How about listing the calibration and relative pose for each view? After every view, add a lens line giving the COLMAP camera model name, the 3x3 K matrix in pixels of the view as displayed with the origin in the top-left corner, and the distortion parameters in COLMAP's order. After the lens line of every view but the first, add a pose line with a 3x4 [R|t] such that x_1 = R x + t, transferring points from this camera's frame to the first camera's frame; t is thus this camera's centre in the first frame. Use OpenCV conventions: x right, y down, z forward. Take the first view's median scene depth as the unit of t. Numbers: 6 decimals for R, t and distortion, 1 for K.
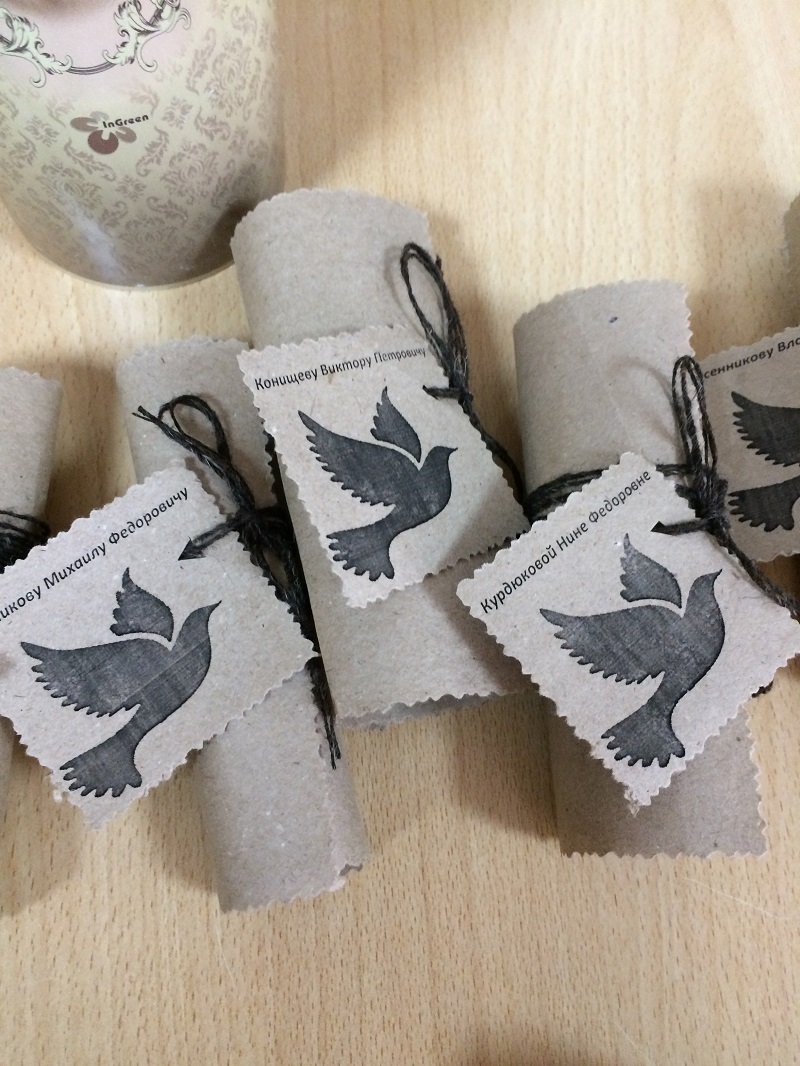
lens RADIAL K [[934.6, 0, 392.7], [0, 934.6, 532.8], [0, 0, 1]] dist [0.089482, -0.141797]
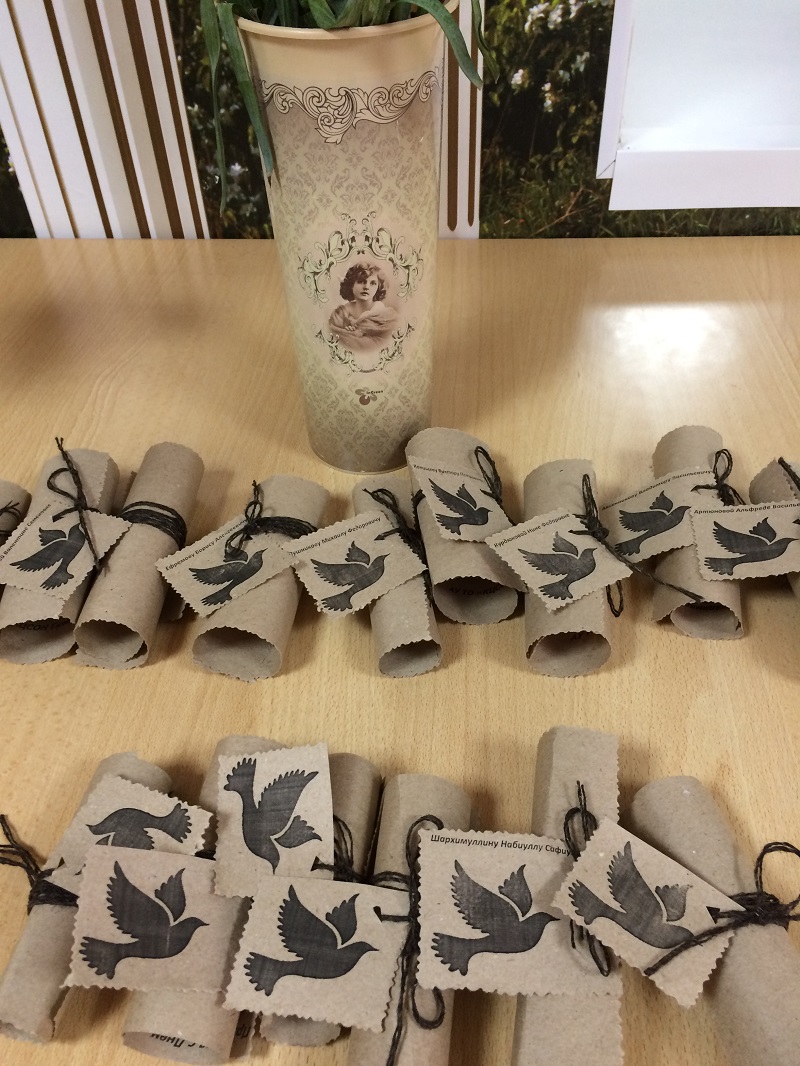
lens RADIAL K [[934.6, 0, 392.7], [0, 934.6, 532.8], [0, 0, 1]] dist [0.089482, -0.141797]
pose [[0.989095, 0.045127, -0.140197, 0.160709], [-0.104387, 0.886317, -0.451161, 1.107108], [0.103899, 0.460876, 0.881362, -1.152869]]
